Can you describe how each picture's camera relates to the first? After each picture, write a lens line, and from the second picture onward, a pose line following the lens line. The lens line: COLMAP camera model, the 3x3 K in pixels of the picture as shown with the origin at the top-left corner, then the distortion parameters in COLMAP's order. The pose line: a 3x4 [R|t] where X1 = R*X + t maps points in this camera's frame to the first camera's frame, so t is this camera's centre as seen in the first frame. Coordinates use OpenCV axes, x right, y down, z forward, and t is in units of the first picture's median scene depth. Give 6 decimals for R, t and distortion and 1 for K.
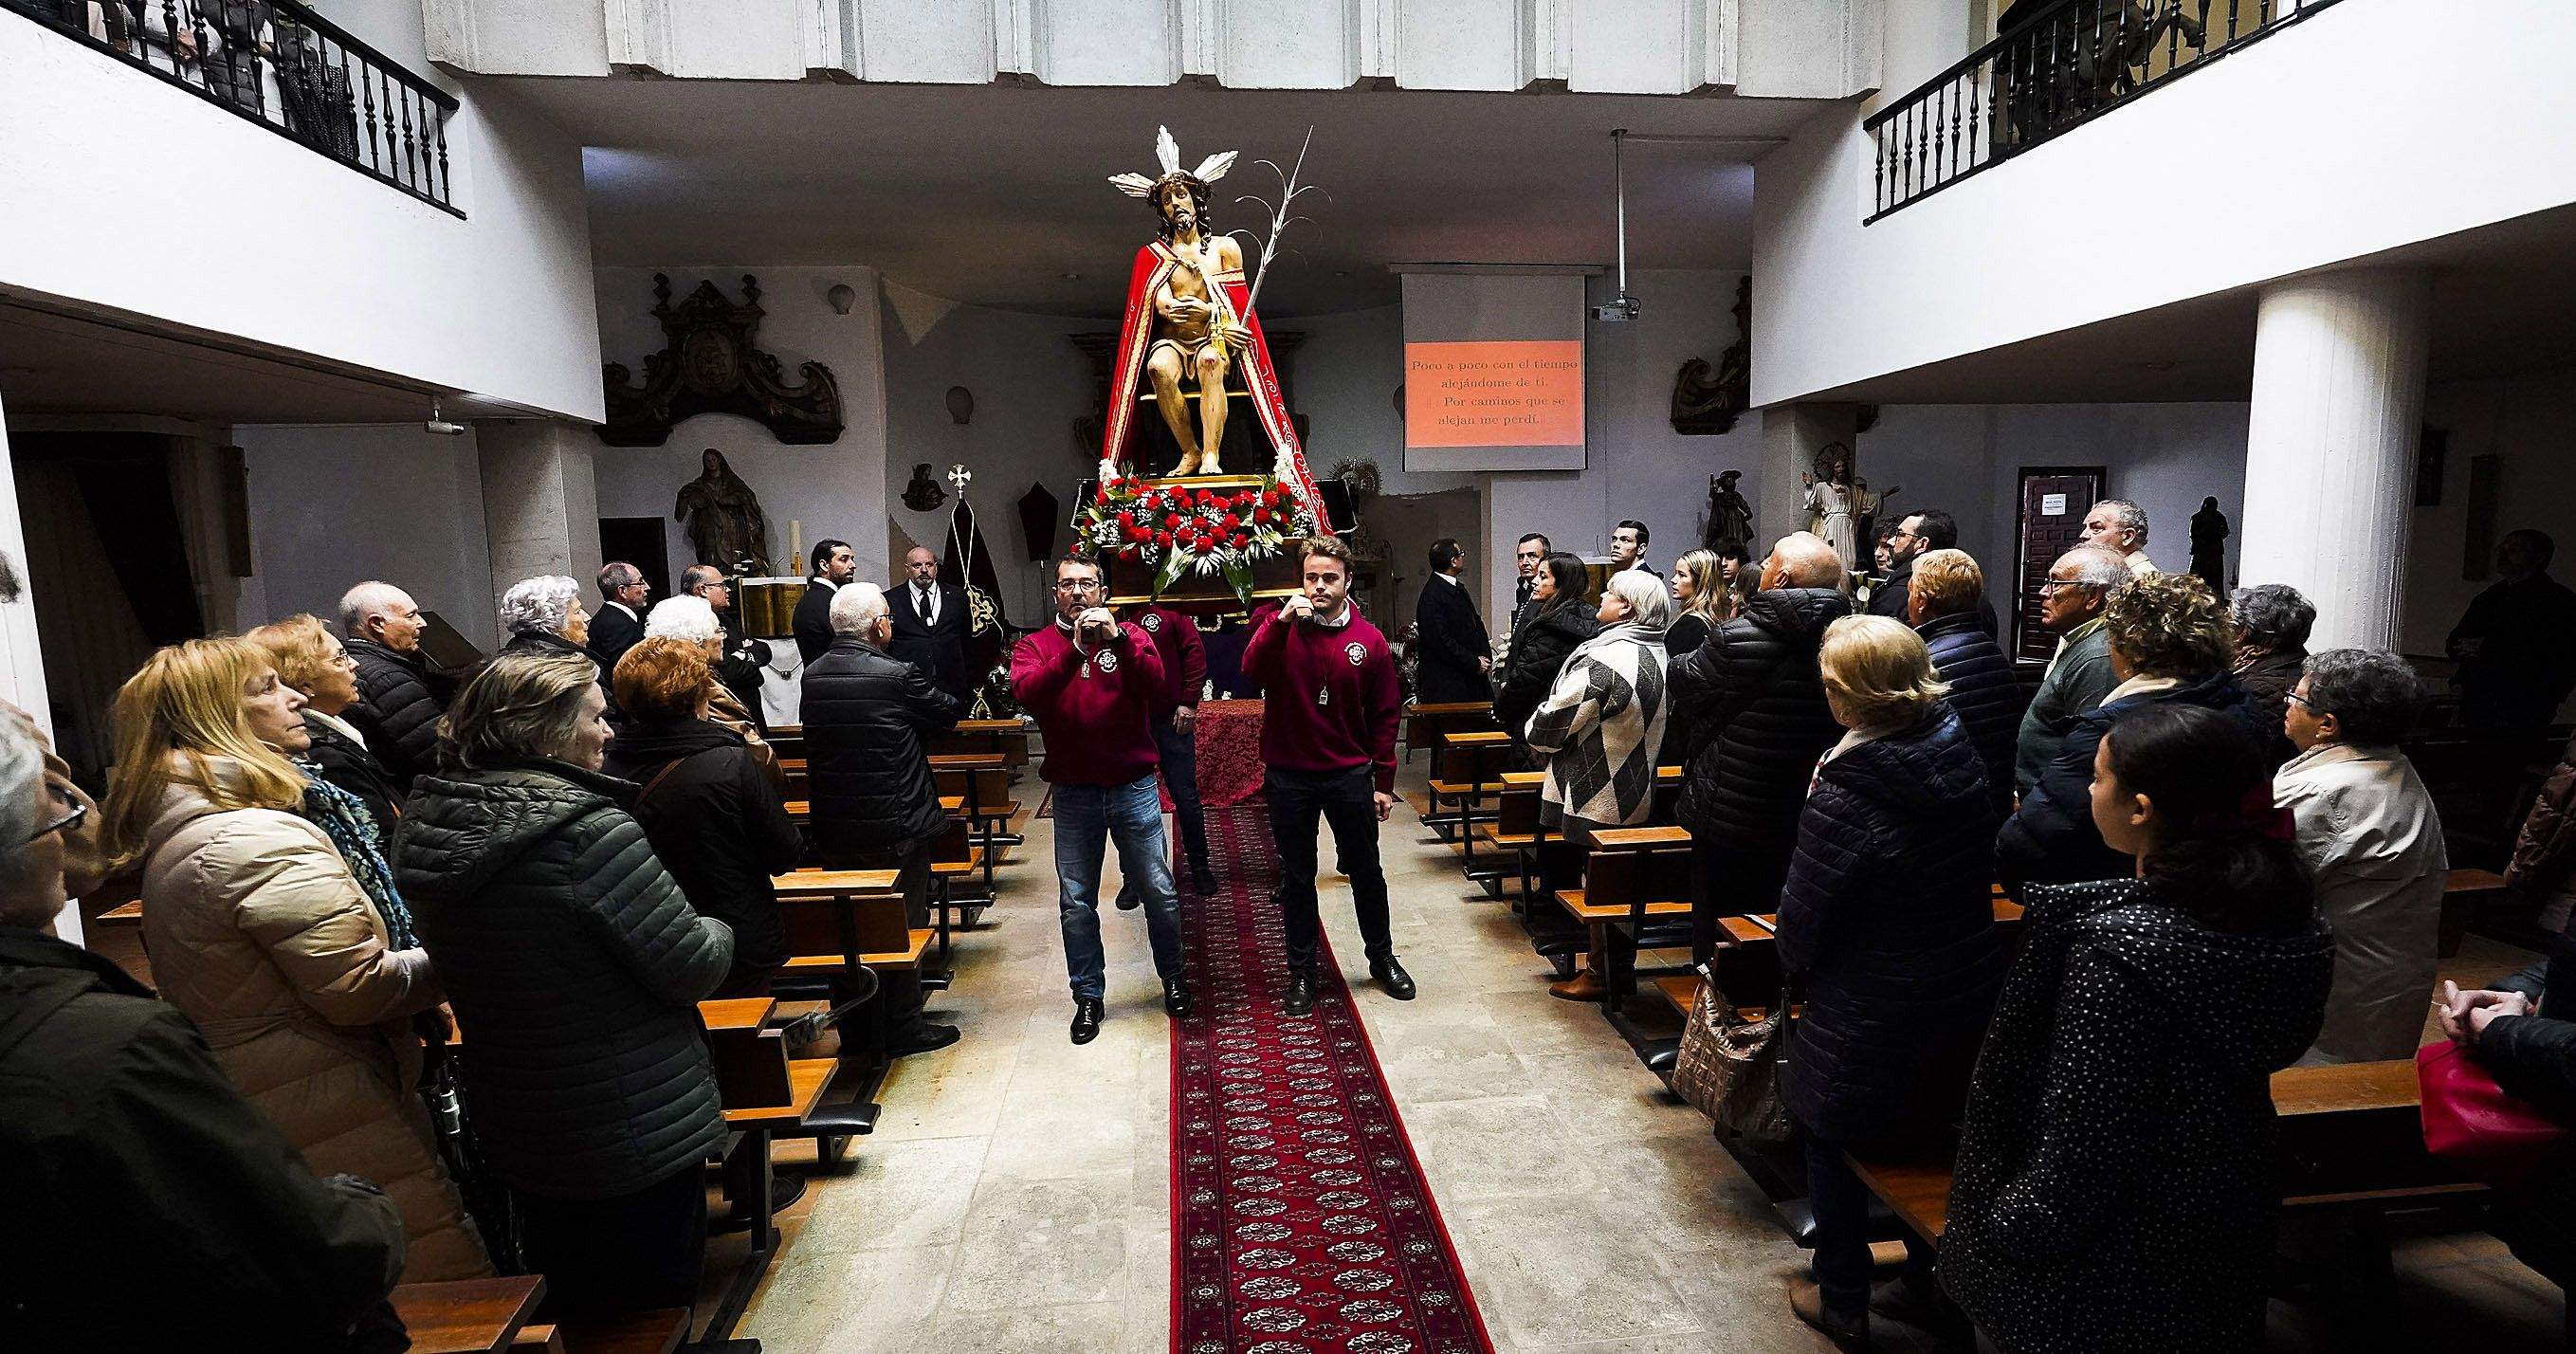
lens RADIAL K [[1206.5, 0, 1304.7], [0, 1206.5, 697.9], [0, 0, 1]] dist [-0.007735, 0.000808]
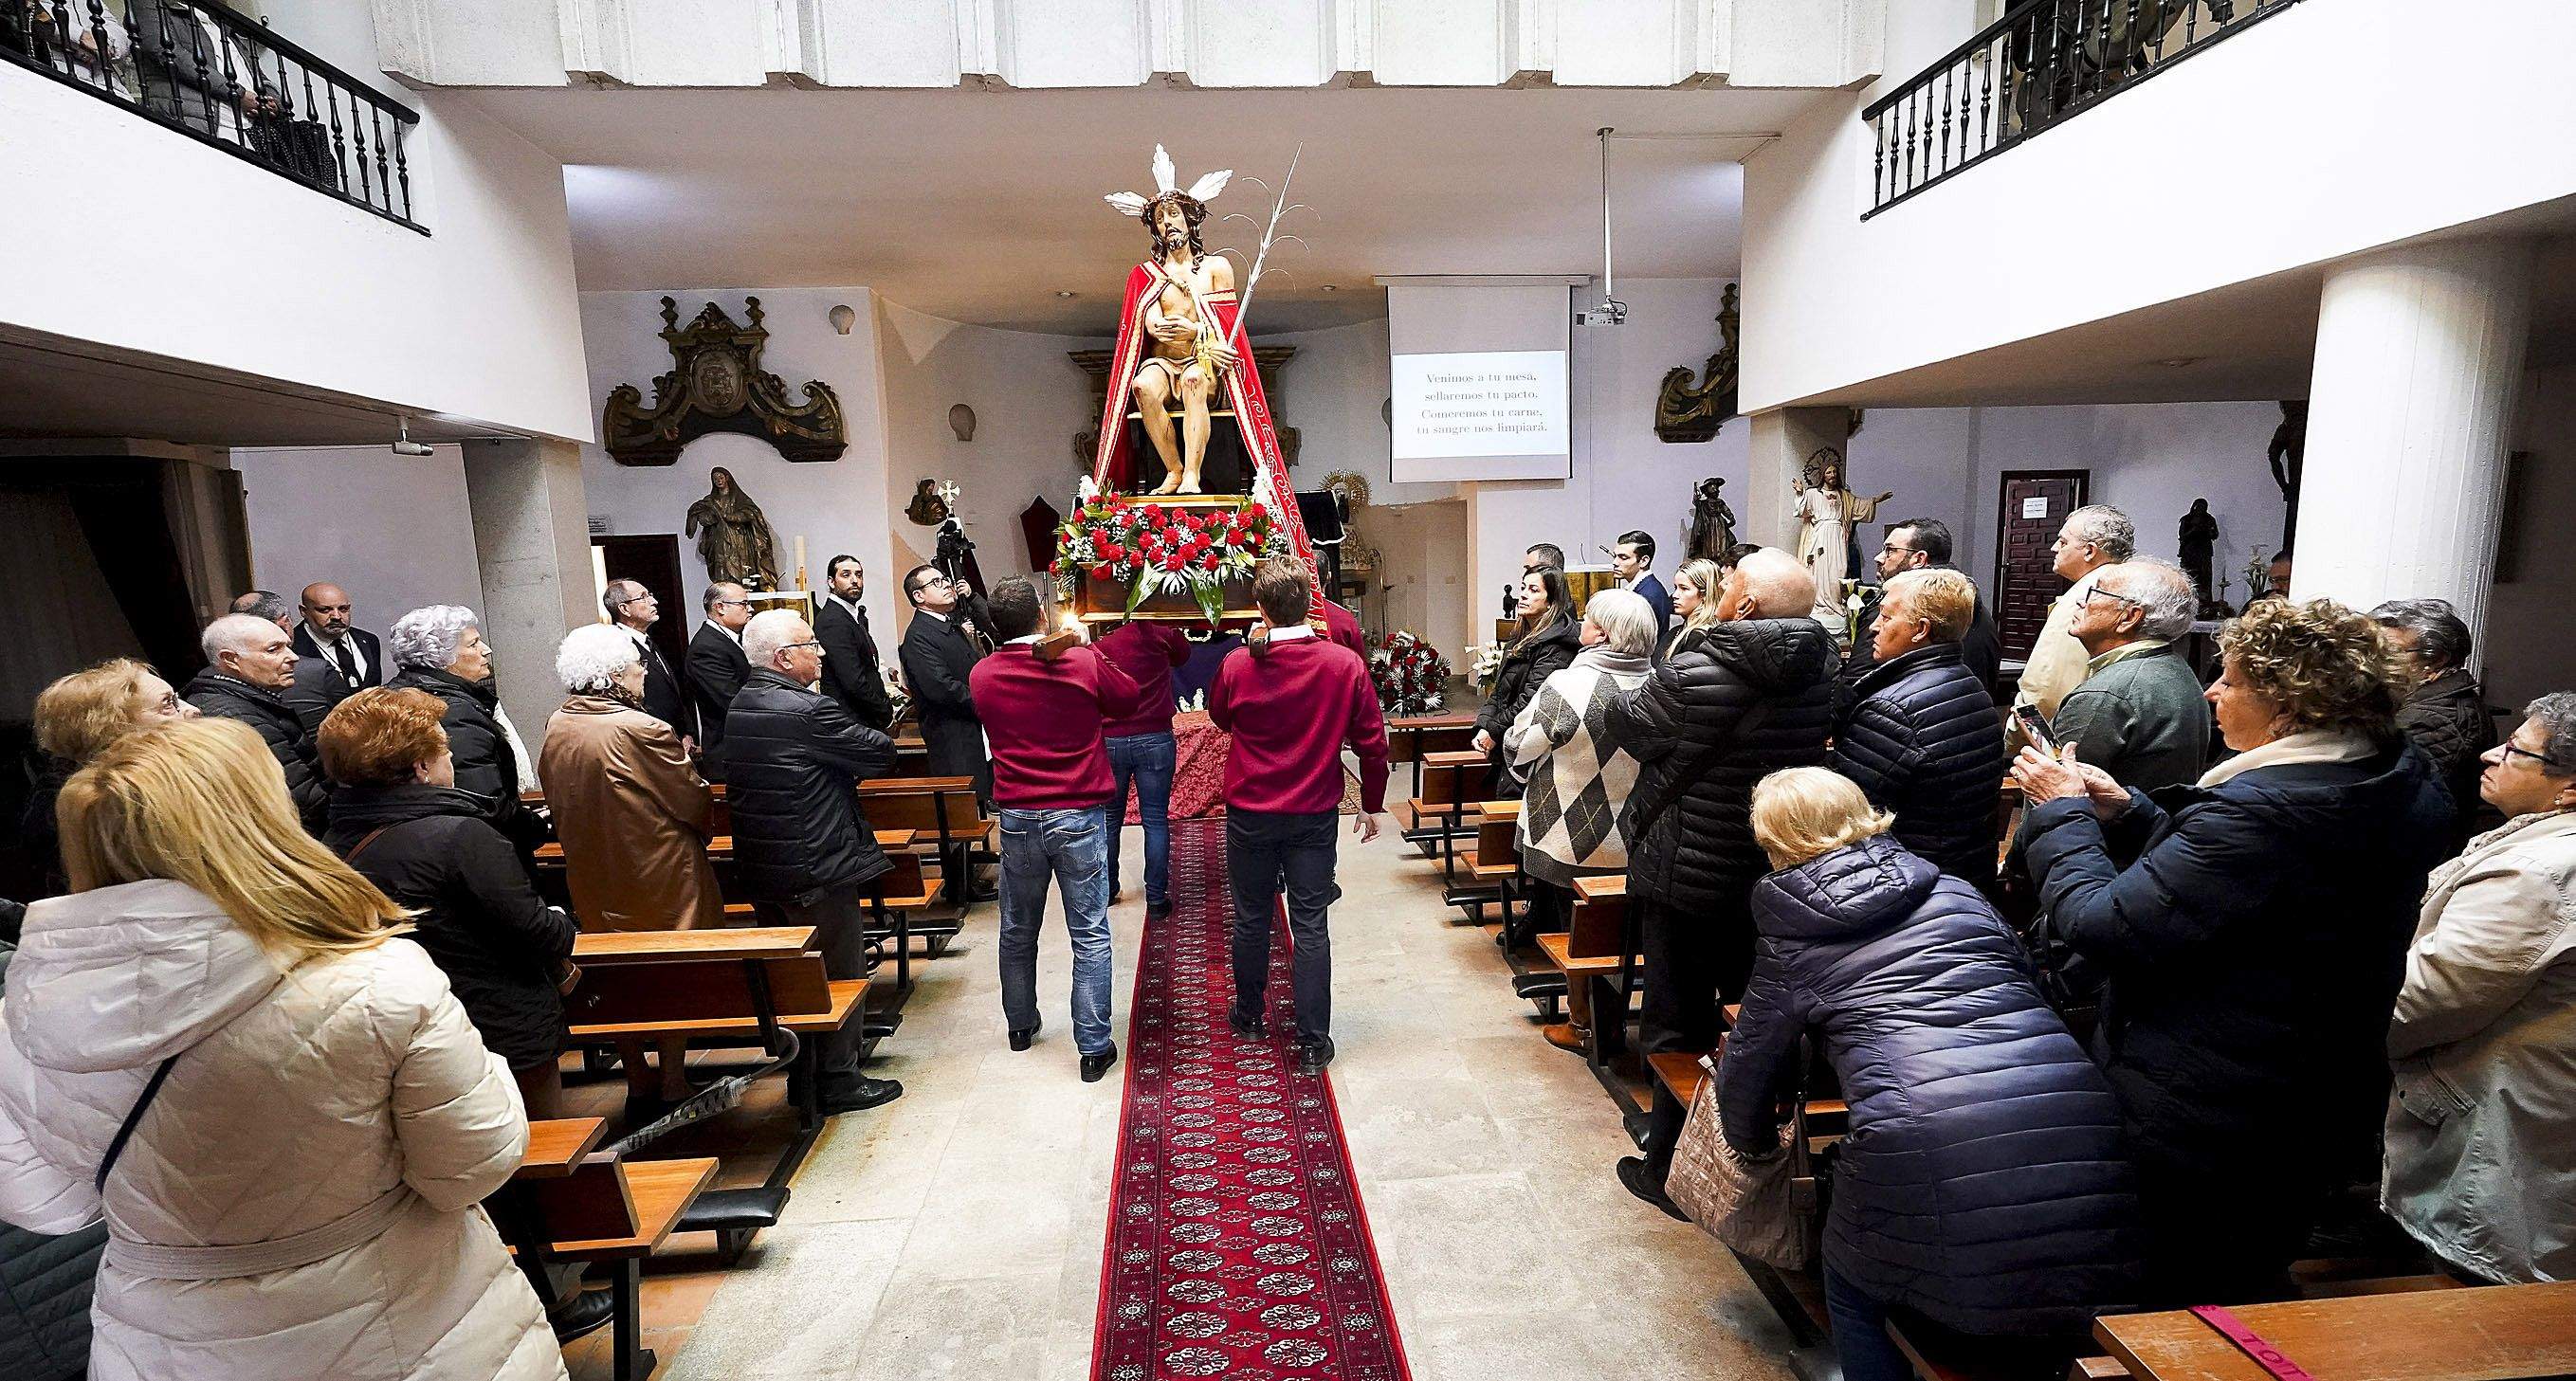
lens RADIAL K [[1107.0, 0, 1279.0], [0, 1107.0, 724.3], [0, 0, 1]] dist [-0.004383, 0.000219]
pose [[0.999609, -0.004645, -0.027589, 0.022529], [0.005446, 0.999564, 0.029030, -0.018871], [0.027442, -0.029169, 0.999198, 0.098326]]
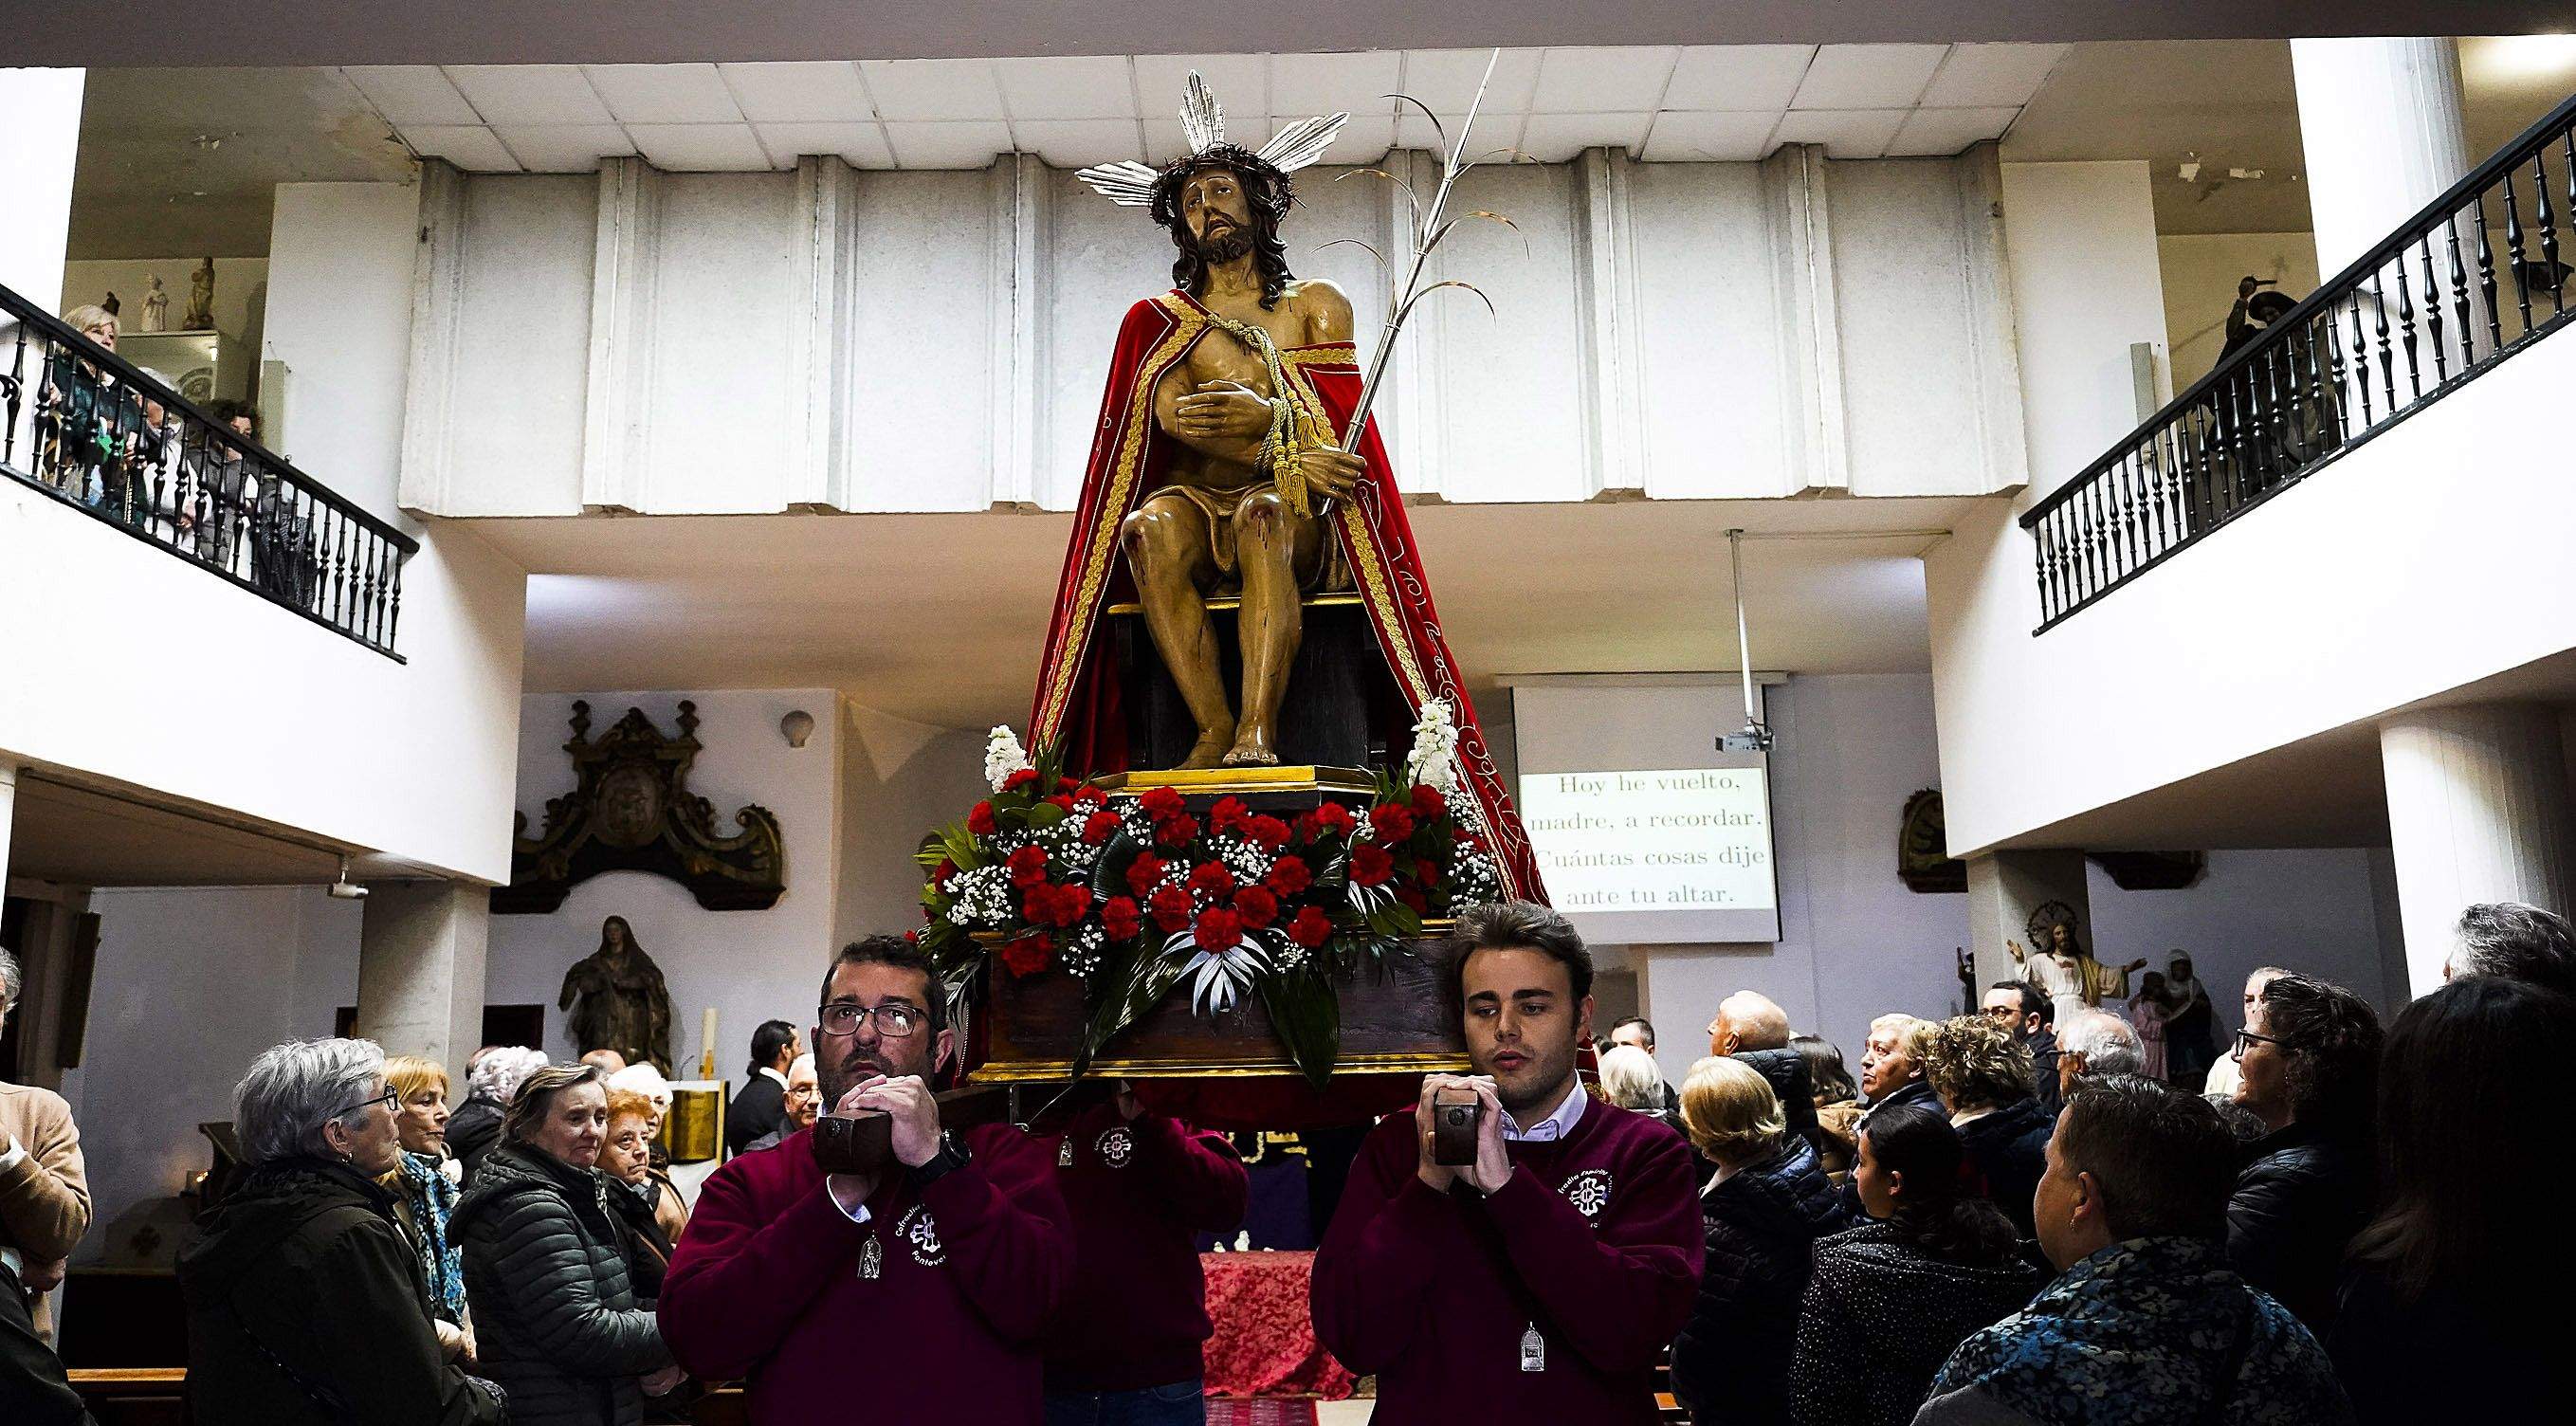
lens RADIAL K [[1932.0, 0, 1265.5], [0, 1932.0, 701.1], [0, 0, 1]] dist [0.003487, -0.003983]
pose [[0.994087, -0.015570, -0.107461, 0.098379], [-0.018486, 0.950951, -0.308788, 0.063777], [0.106998, 0.308949, 0.945041, -0.292255]]
